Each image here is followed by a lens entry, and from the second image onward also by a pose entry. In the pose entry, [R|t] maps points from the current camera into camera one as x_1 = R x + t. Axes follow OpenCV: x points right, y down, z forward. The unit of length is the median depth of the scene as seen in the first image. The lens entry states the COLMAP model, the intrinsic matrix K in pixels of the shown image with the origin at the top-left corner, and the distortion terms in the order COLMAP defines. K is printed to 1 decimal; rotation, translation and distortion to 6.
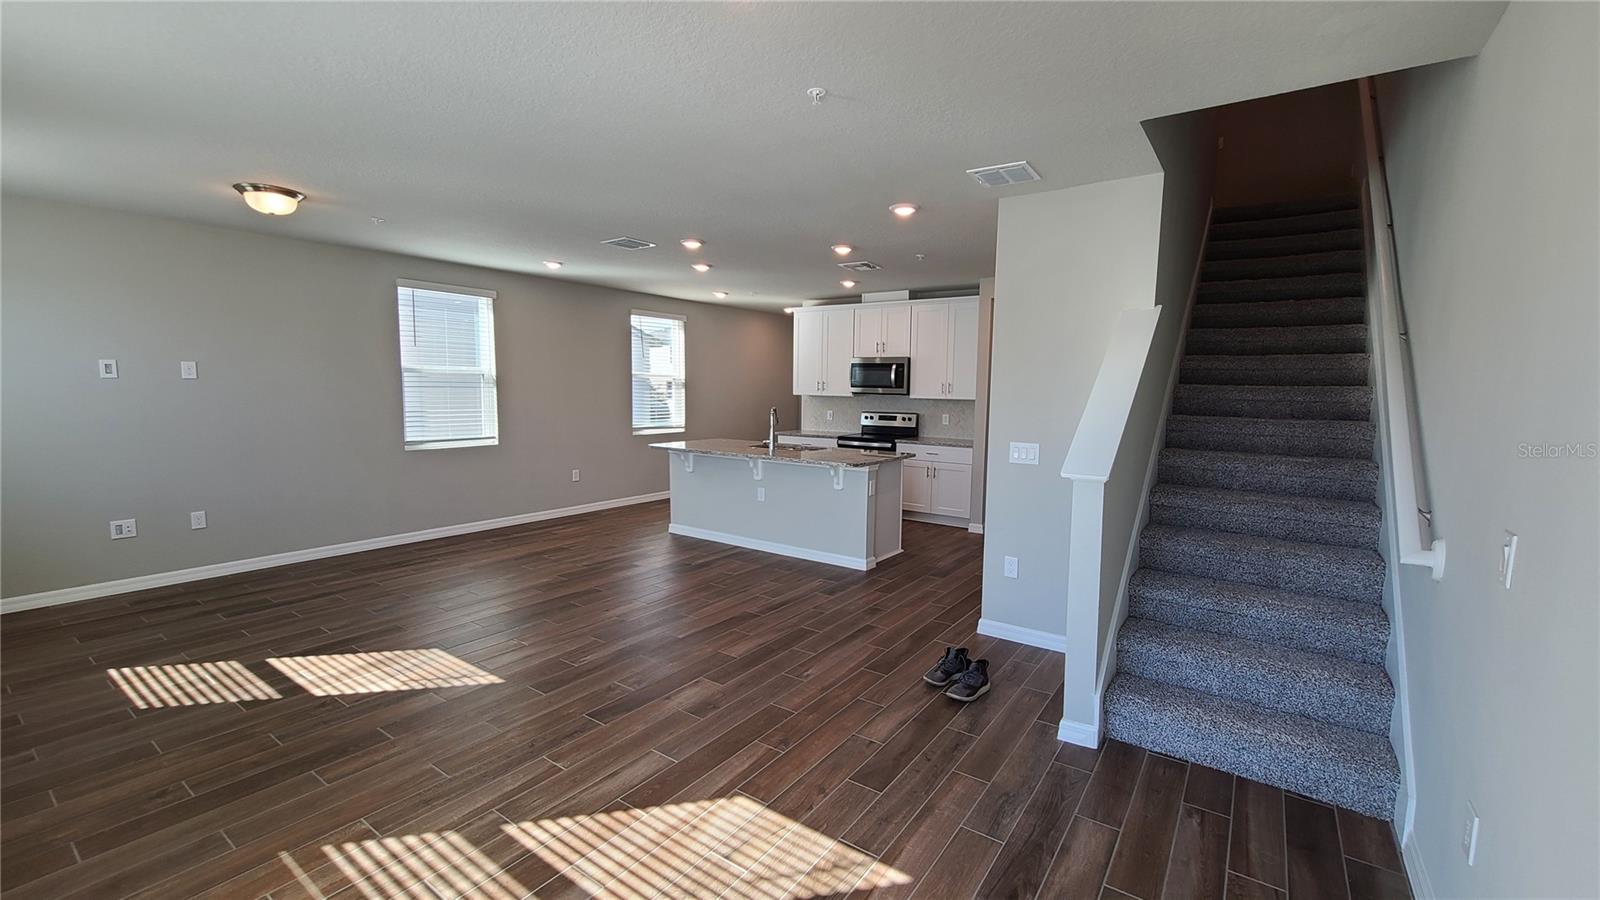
lens RADIAL K [[657.2, 0, 805.8], [0, 657.2, 448.5], [0, 0, 1]] dist [0.000639, -0.000143]
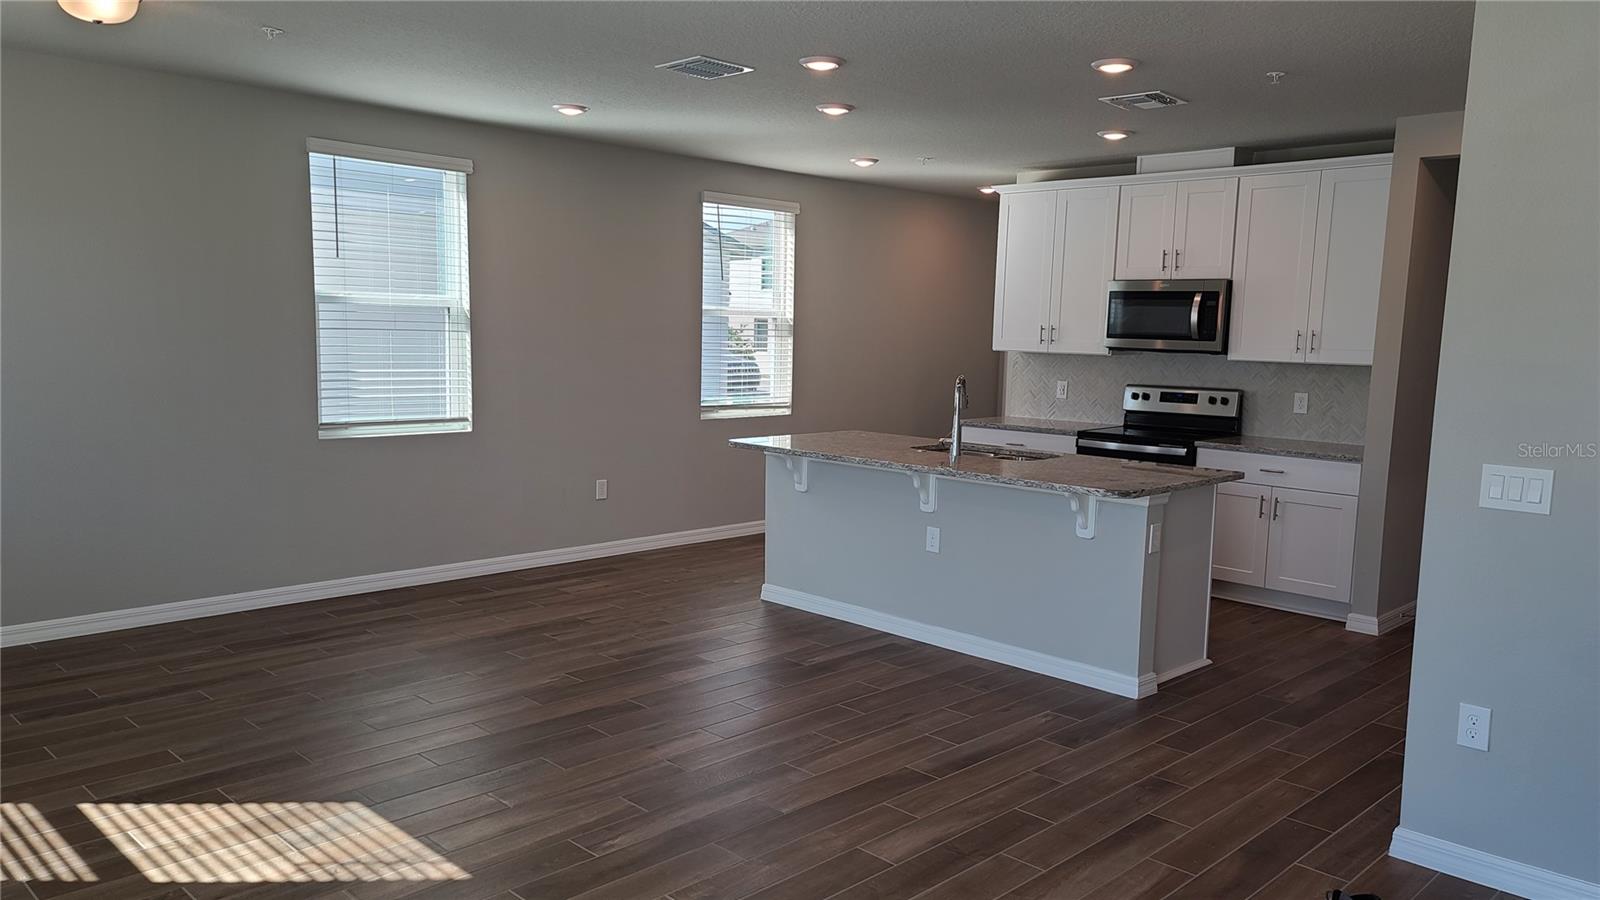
lens RADIAL K [[1165.4, 0, 792.6], [0, 1165.4, 474.9], [0, 0, 1]] dist [0.062346, -0.003168]
pose [[0.984834, 0.032091, -0.170506, -0.021495], [-0.026862, 0.999098, 0.032887, -0.011256], [0.171407, -0.027808, 0.984808, 0.050886]]
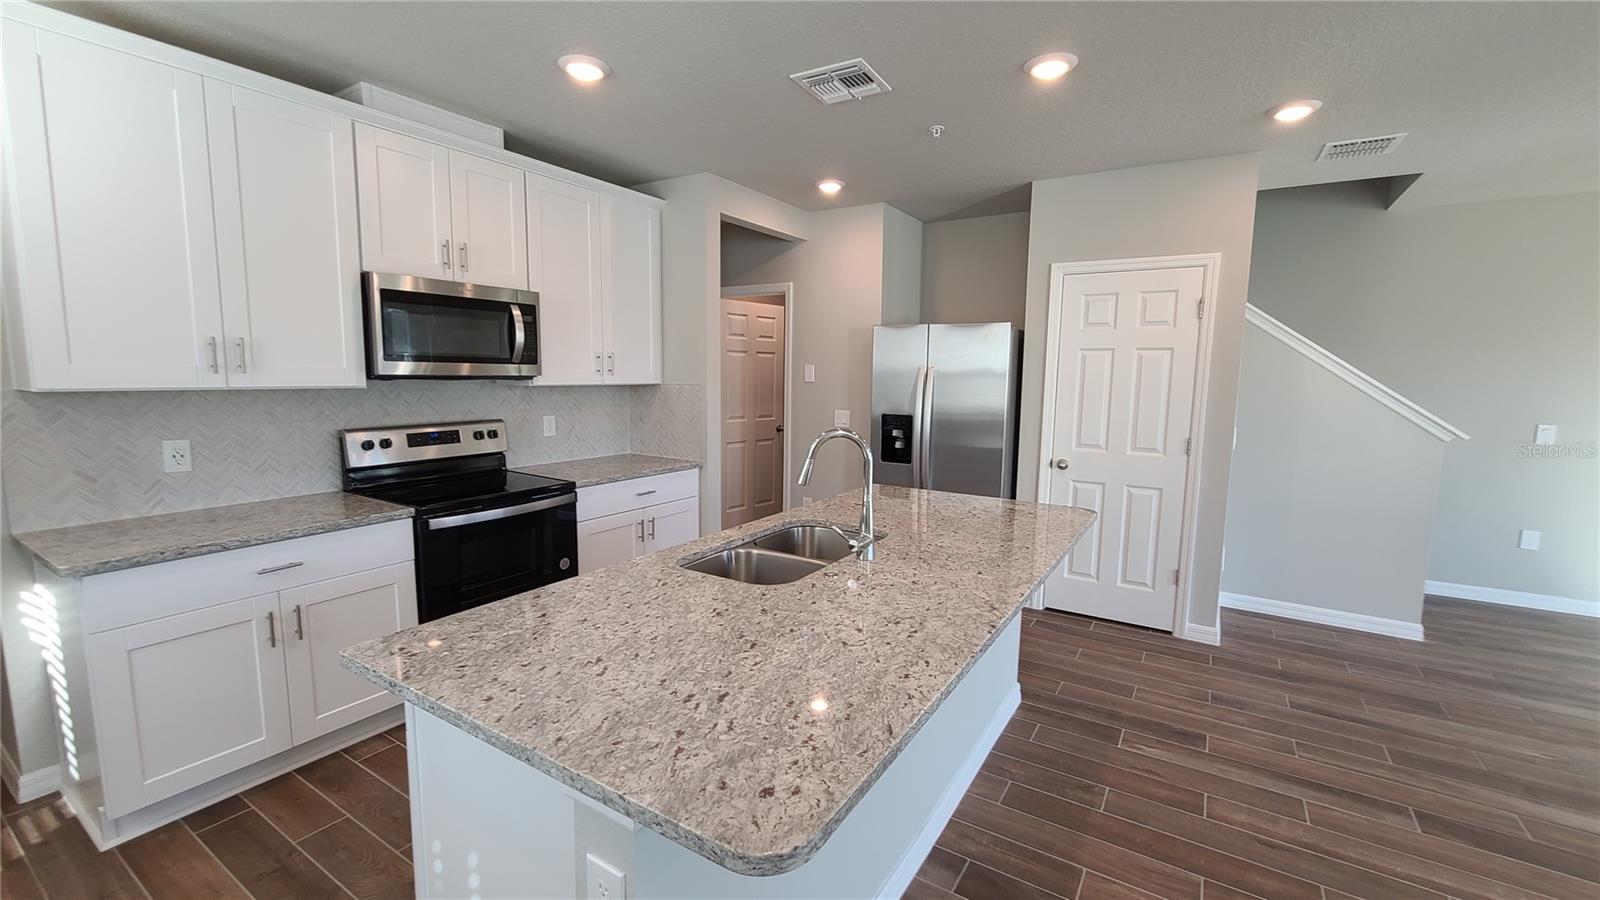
lens RADIAL K [[657.2, 0, 805.8], [0, 657.2, 448.5], [0, 0, 1]] dist [0.000639, -0.000143]
pose [[-0.056259, -0.131331, 0.989741, -0.392366], [0.081198, 0.987425, 0.135639, -0.106232], [-0.995109, 0.087996, -0.044888, 1.113700]]
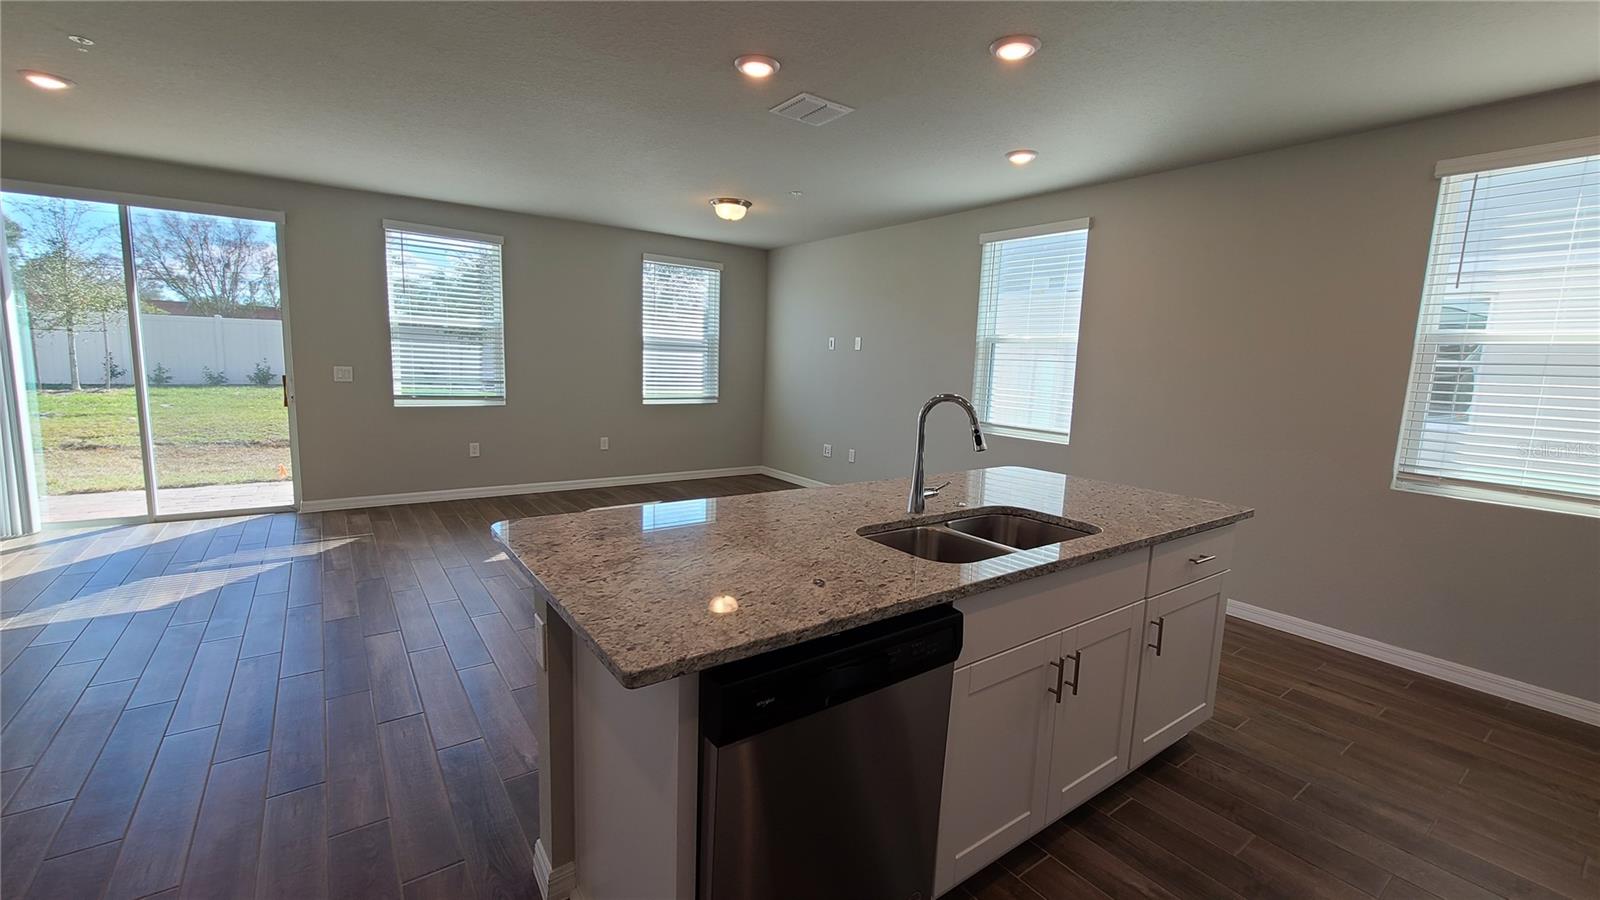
lens RADIAL K [[656.9, 0, 809.2], [0, 656.9, 448.9], [0, 0, 1]] dist [0.004518, 0.000275]
pose [[-0.318408, 0.103266, -0.942312, 0.318103], [-0.131641, 0.979600, 0.151834, -0.083521], [0.938769, 0.172392, -0.298319, 1.121100]]
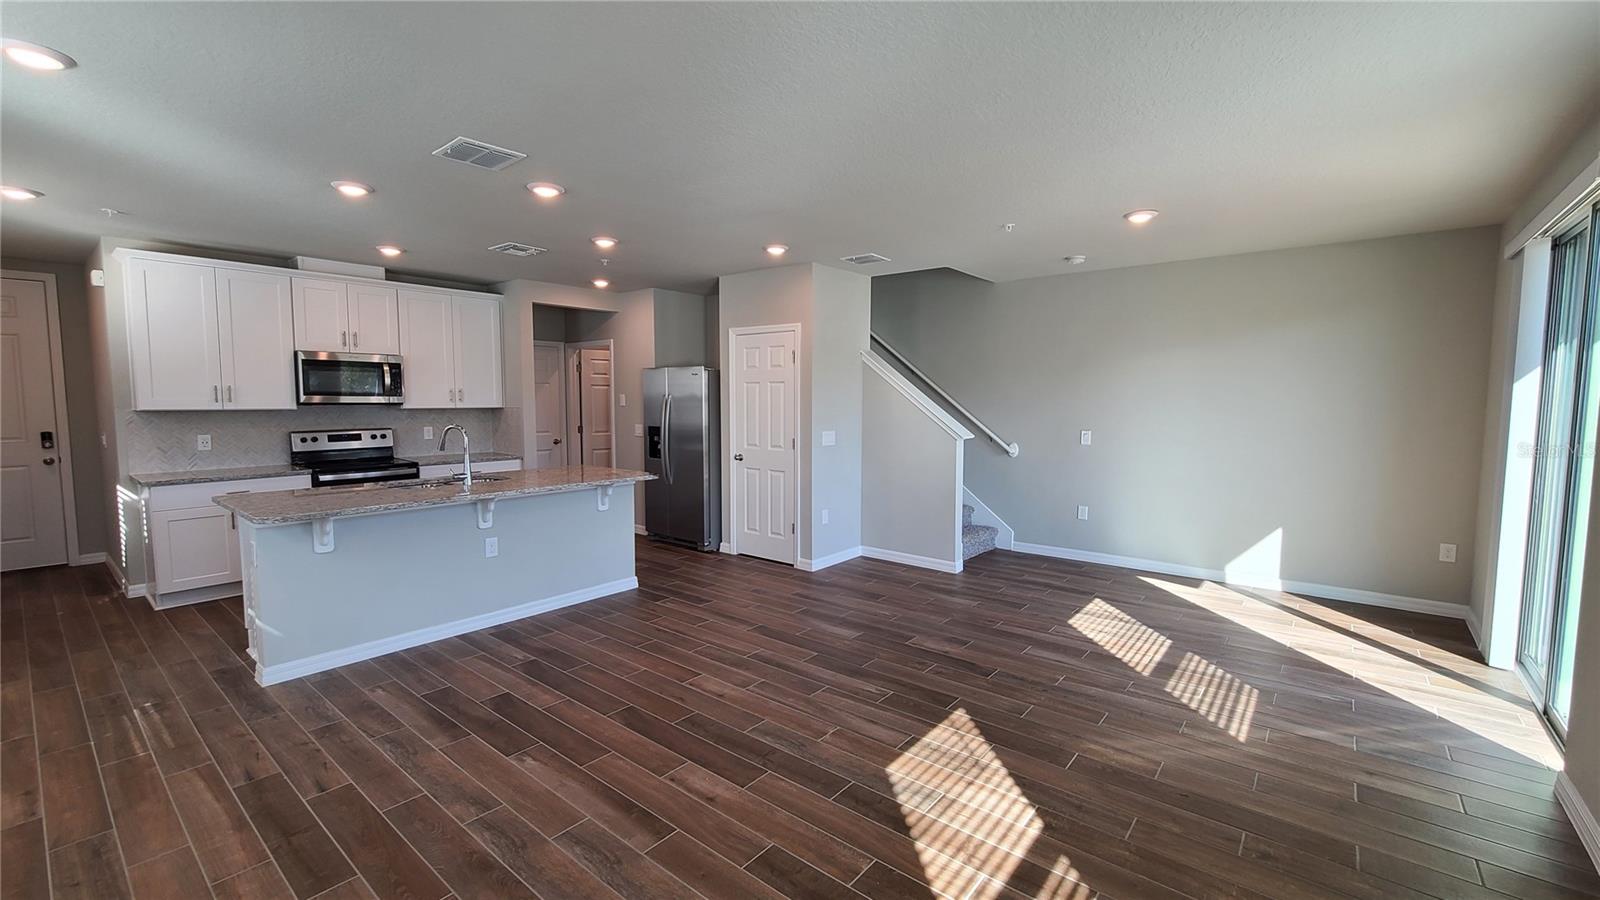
lens RADIAL K [[659.4, 0, 805.7], [0, 659.4, 449.6], [0, 0, 1]] dist [-0.000480, 0.000016]
pose [[0.070992, -0.091077, 0.993310, -0.775392], [0.093813, 0.992018, 0.084253, -0.065826], [-0.993056, 0.087204, 0.078970, 0.624177]]
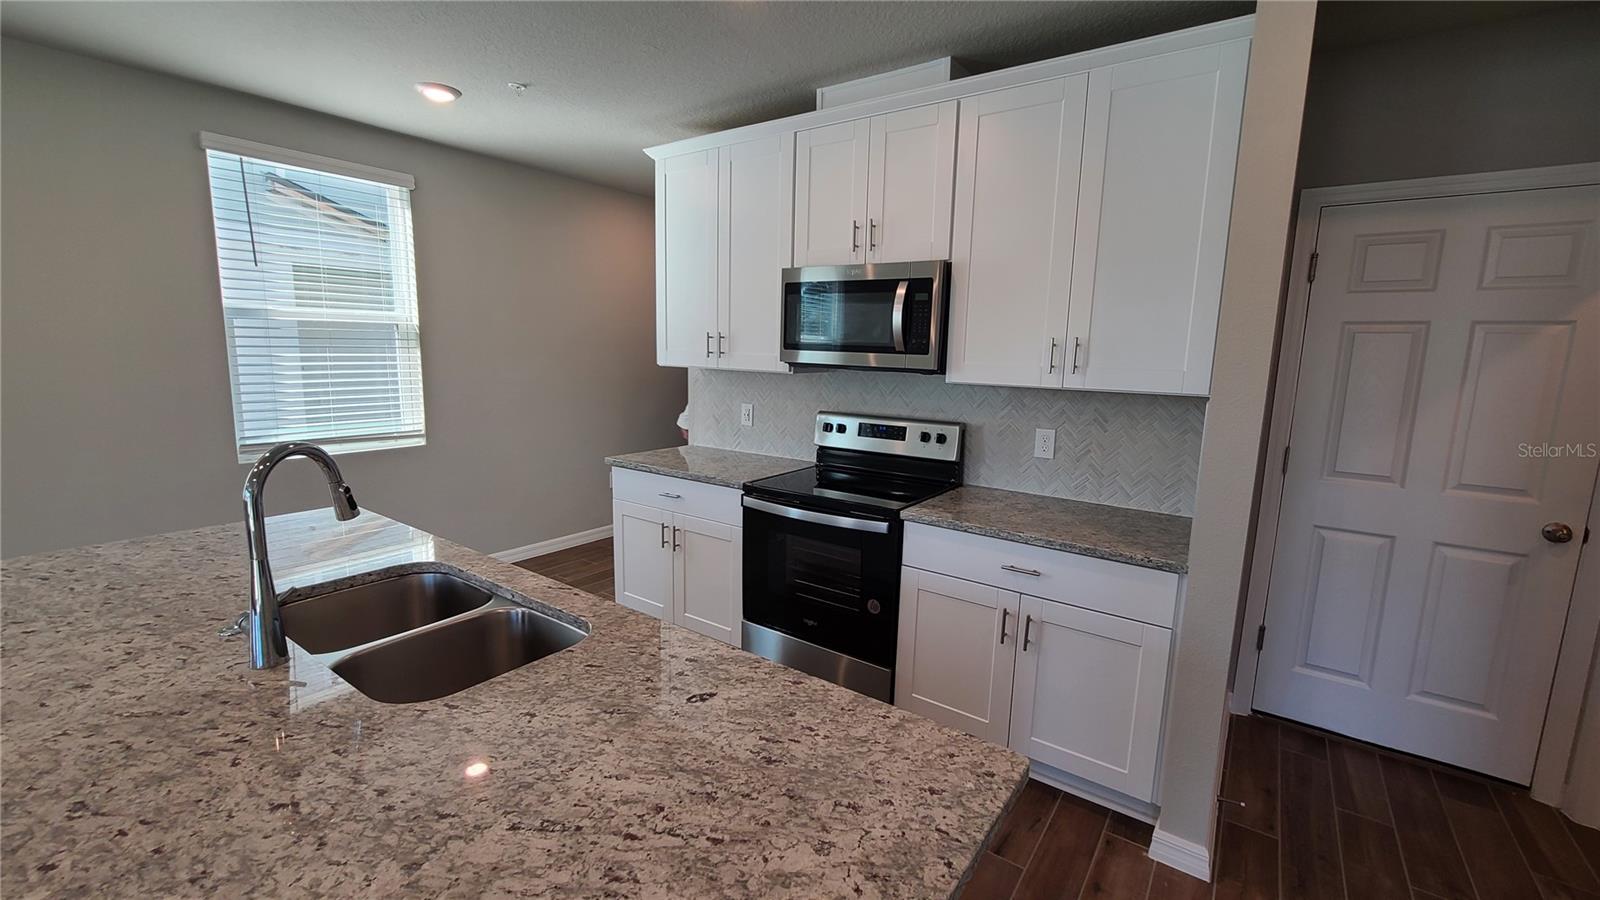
lens RADIAL K [[657.2, 0, 805.8], [0, 657.2, 448.5], [0, 0, 1]] dist [0.000639, -0.000143]
pose [[0.999911, 0.012818, -0.003642, 0.114969], [-0.012592, 0.998323, 0.056506, -0.080614], [0.004361, -0.056455, 0.998396, 0.867035]]
